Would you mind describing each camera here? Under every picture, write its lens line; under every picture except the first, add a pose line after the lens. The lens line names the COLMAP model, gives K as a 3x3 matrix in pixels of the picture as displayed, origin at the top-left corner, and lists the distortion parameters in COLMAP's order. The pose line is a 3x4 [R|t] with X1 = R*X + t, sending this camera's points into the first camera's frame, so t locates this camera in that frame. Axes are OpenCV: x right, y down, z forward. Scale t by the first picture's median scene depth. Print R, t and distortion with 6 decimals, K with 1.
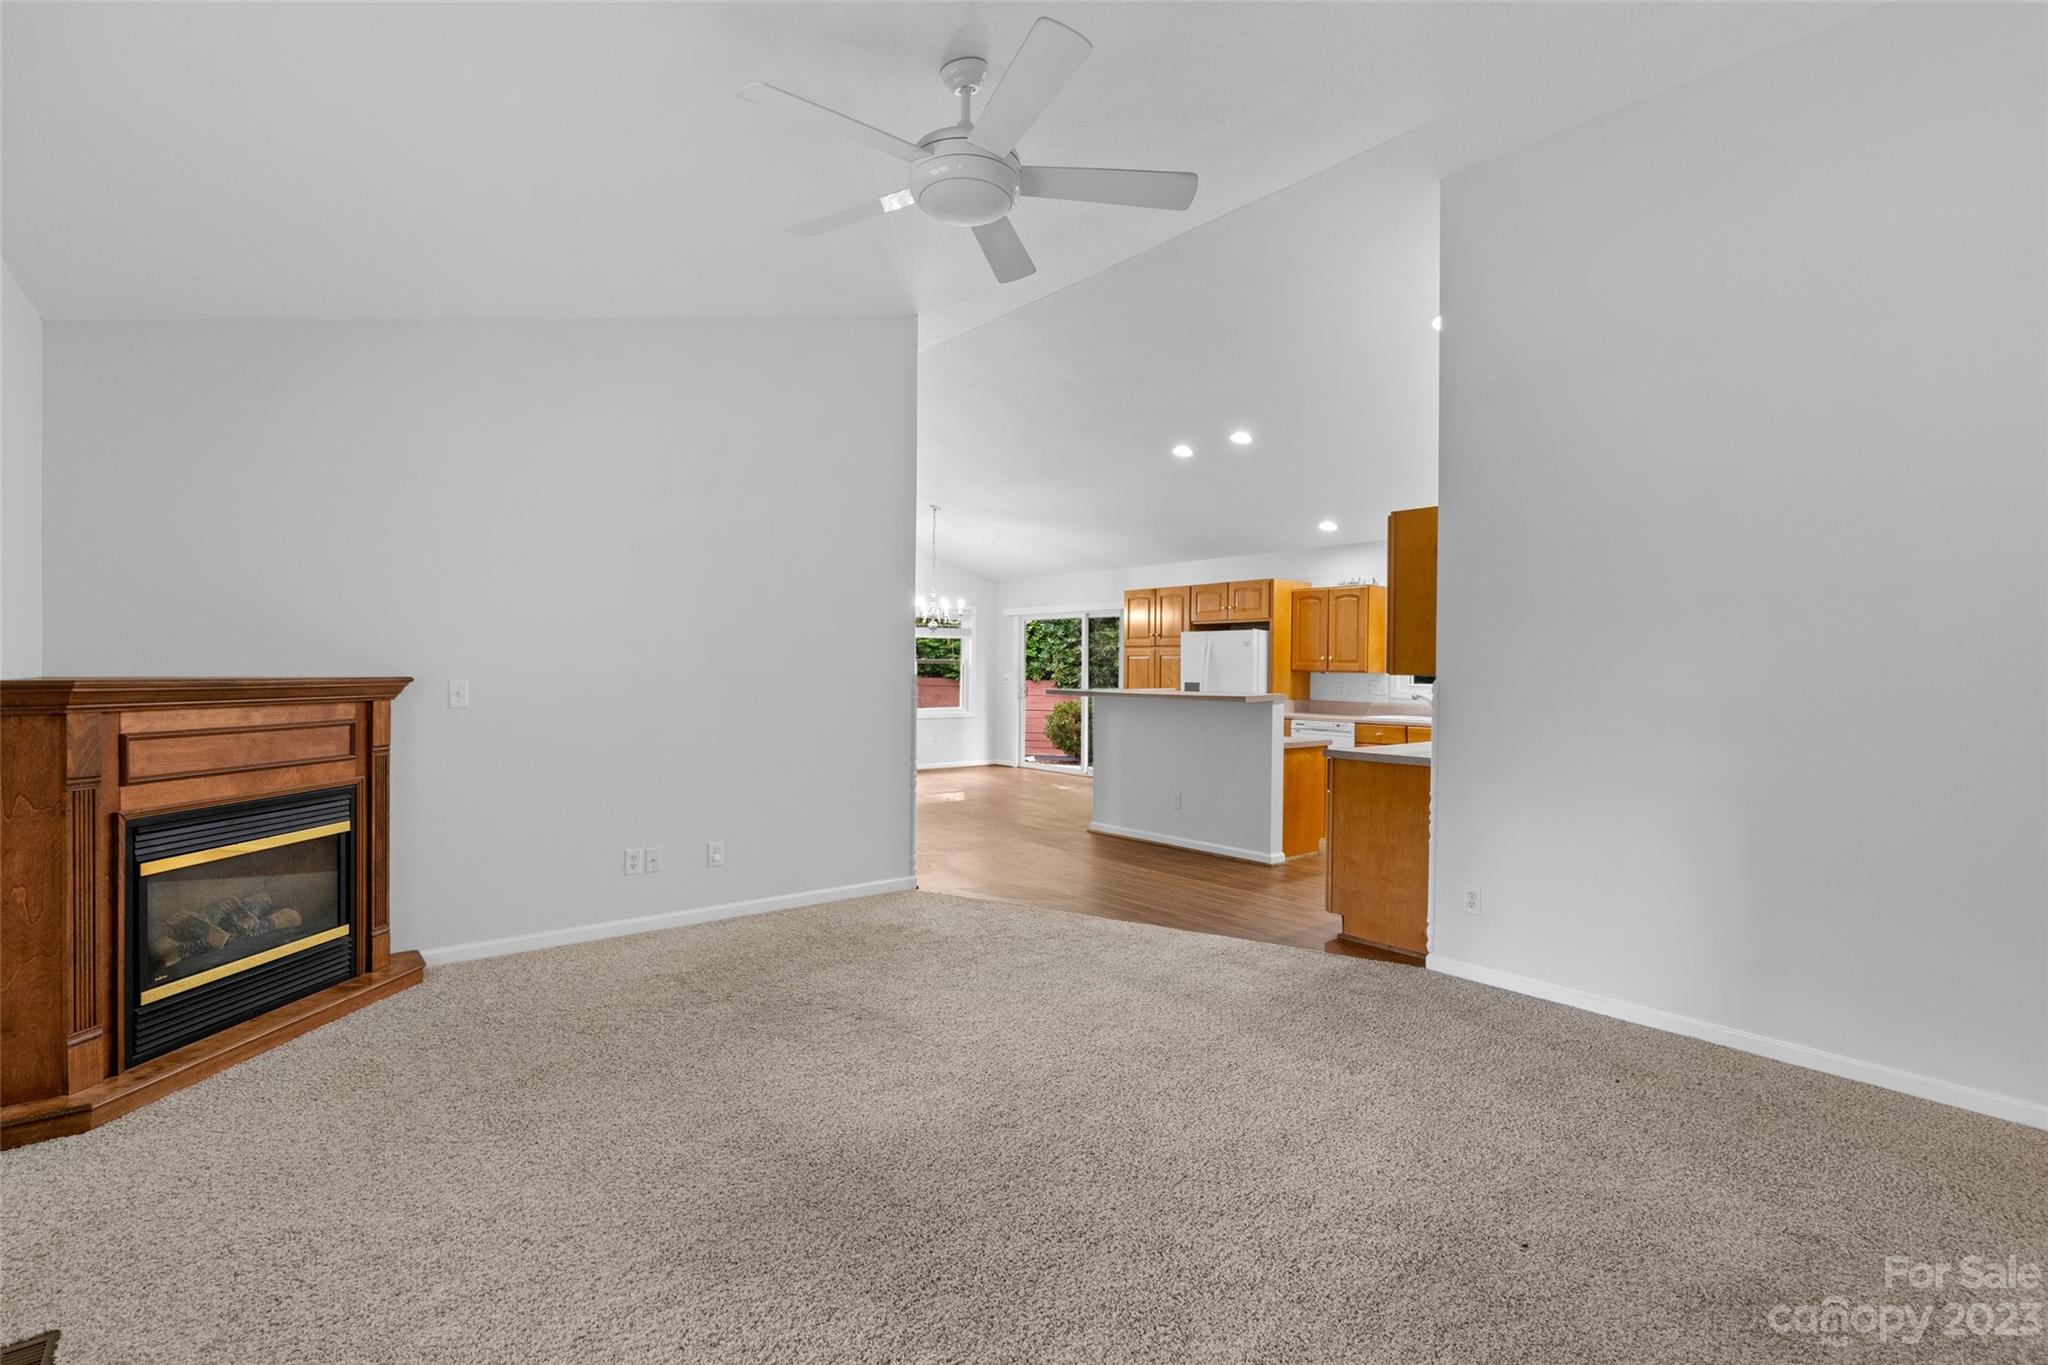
lens RADIAL K [[933.7, 0, 1021.6], [0, 933.7, 674.3], [0, 0, 1]] dist [-0.006504, 0.002803]
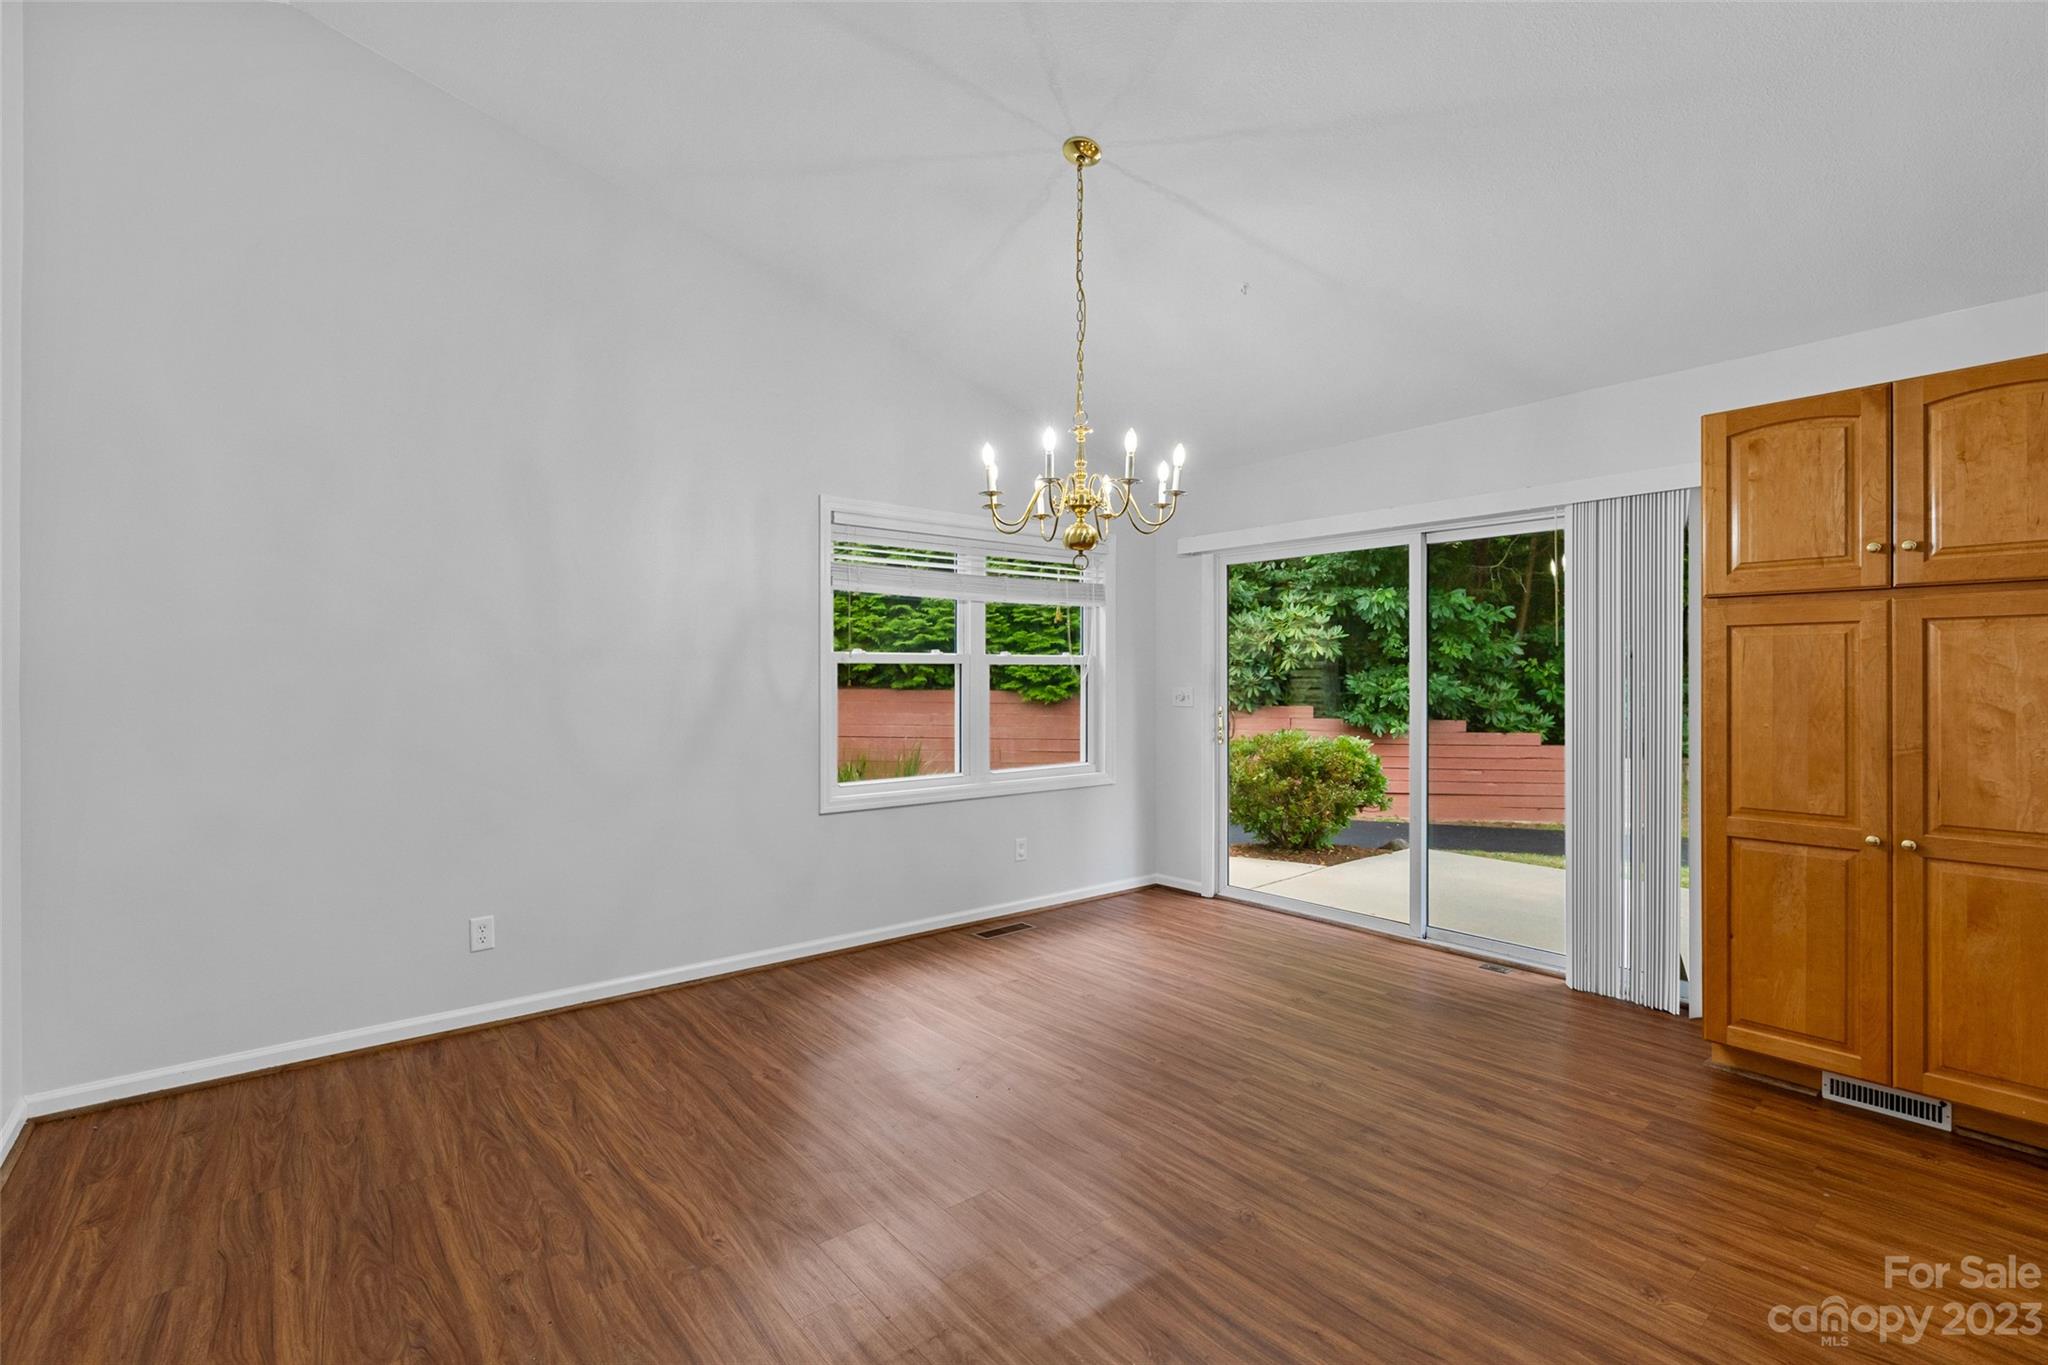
lens RADIAL K [[933.7, 0, 1029.0], [0, 933.7, 670.2], [0, 0, 1]] dist [-0.006504, 0.002803]
pose [[0.999917, -0.012796, -0.001401, -0.126774], [0.012780, 0.999863, -0.010550, -0.005853], [0.001536, 0.010531, 0.999943, 0.785748]]
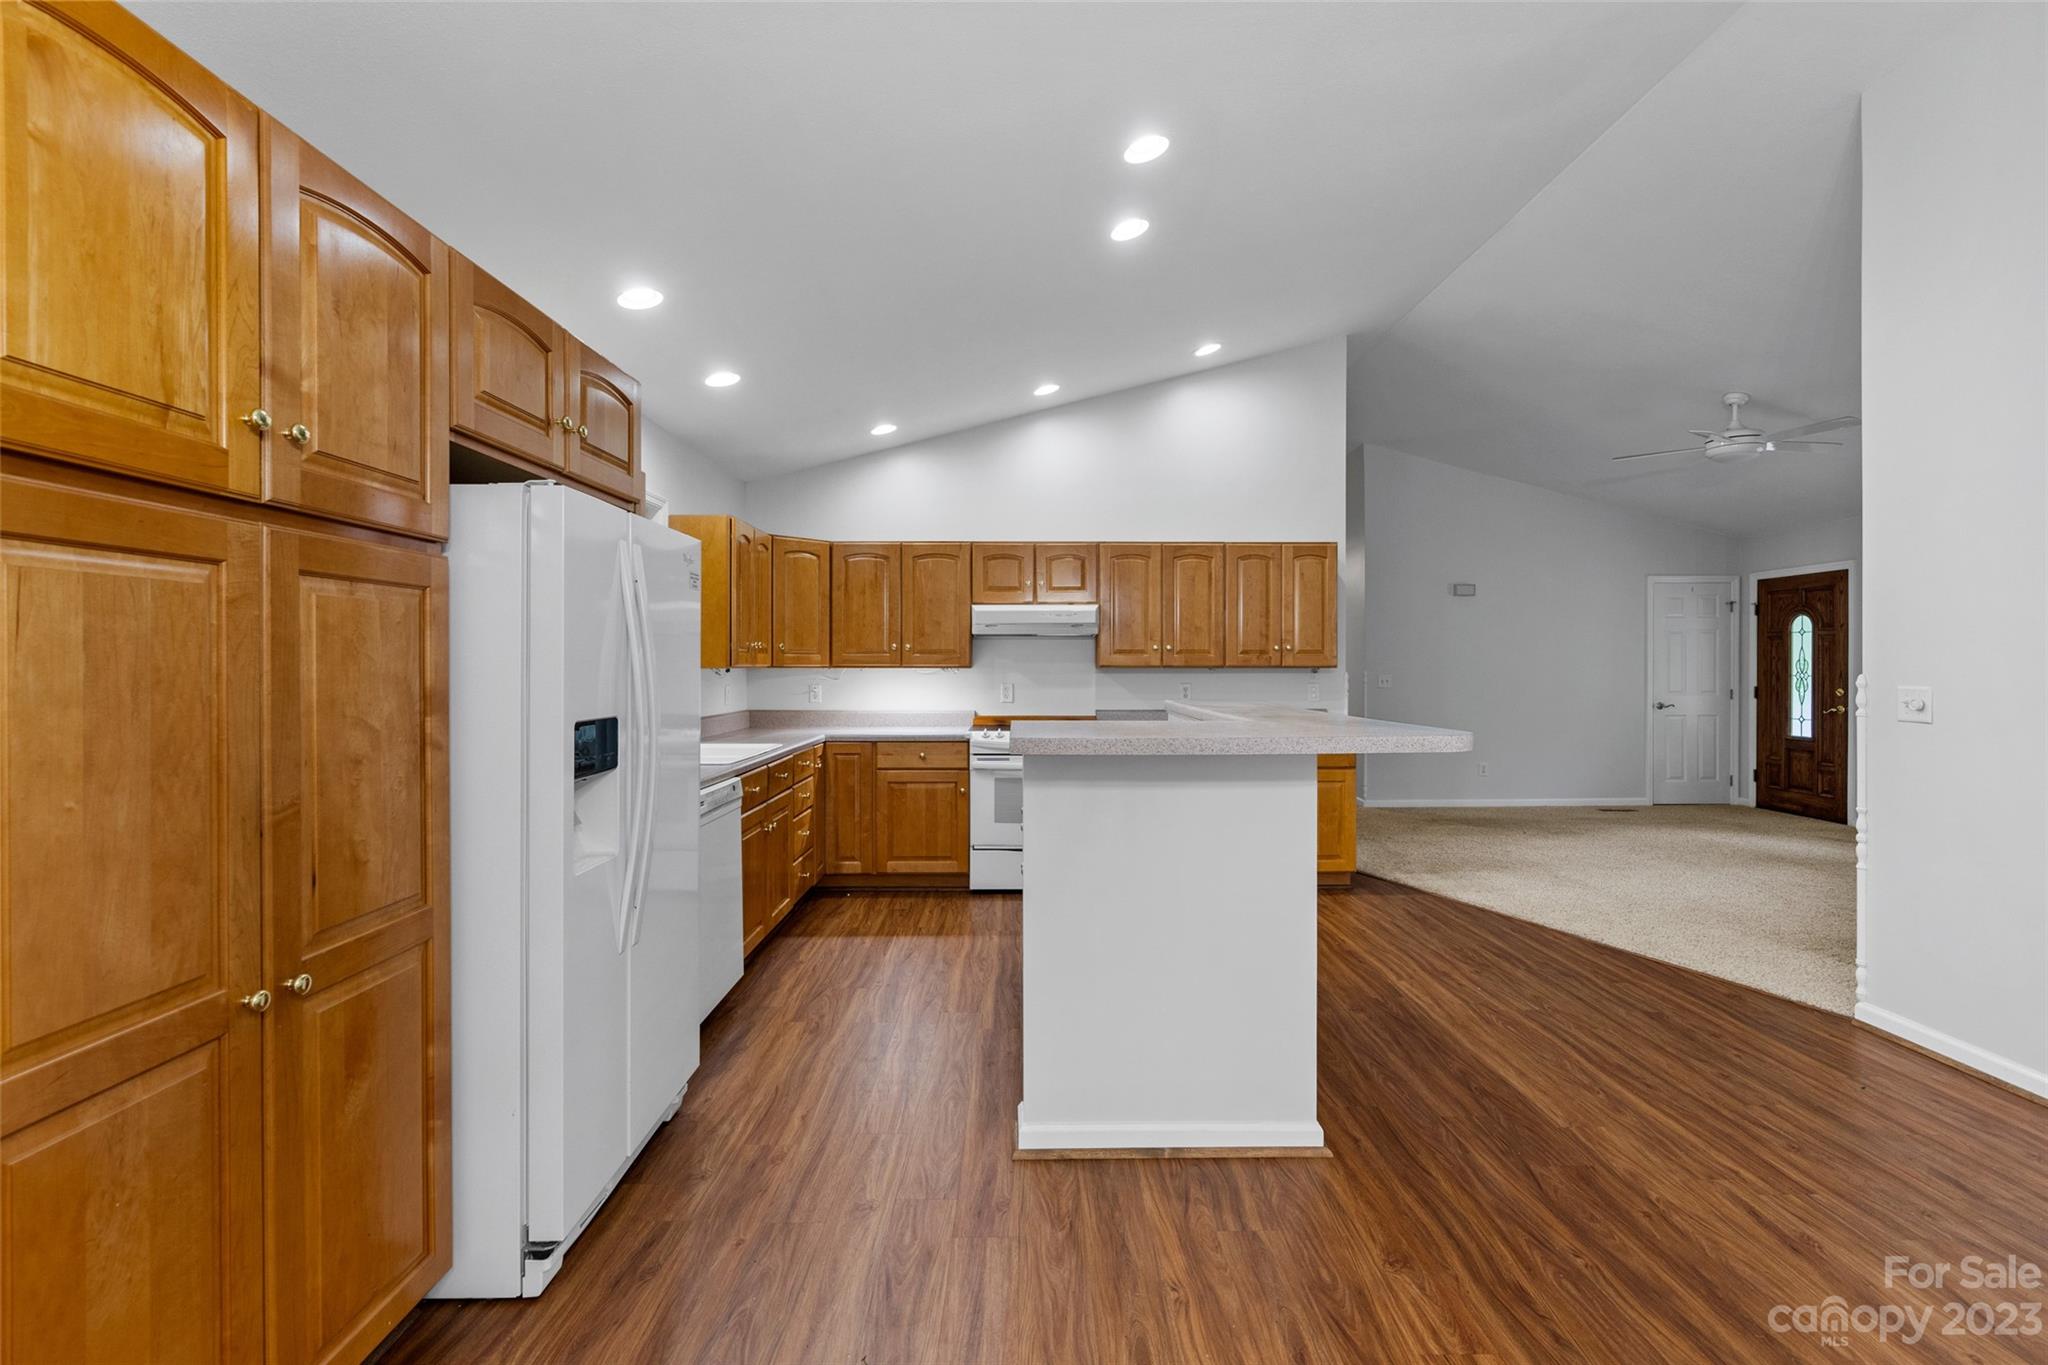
lens RADIAL K [[933.7, 0, 1028.0], [0, 933.7, 672.0], [0, 0, 1]] dist [-0.006504, 0.002803]
pose [[-0.777760, -0.014418, 0.628396, -0.044733], [-0.003439, 0.999820, 0.018683, -0.007259], [-0.628552, 0.012370, -0.777669, 1.133978]]
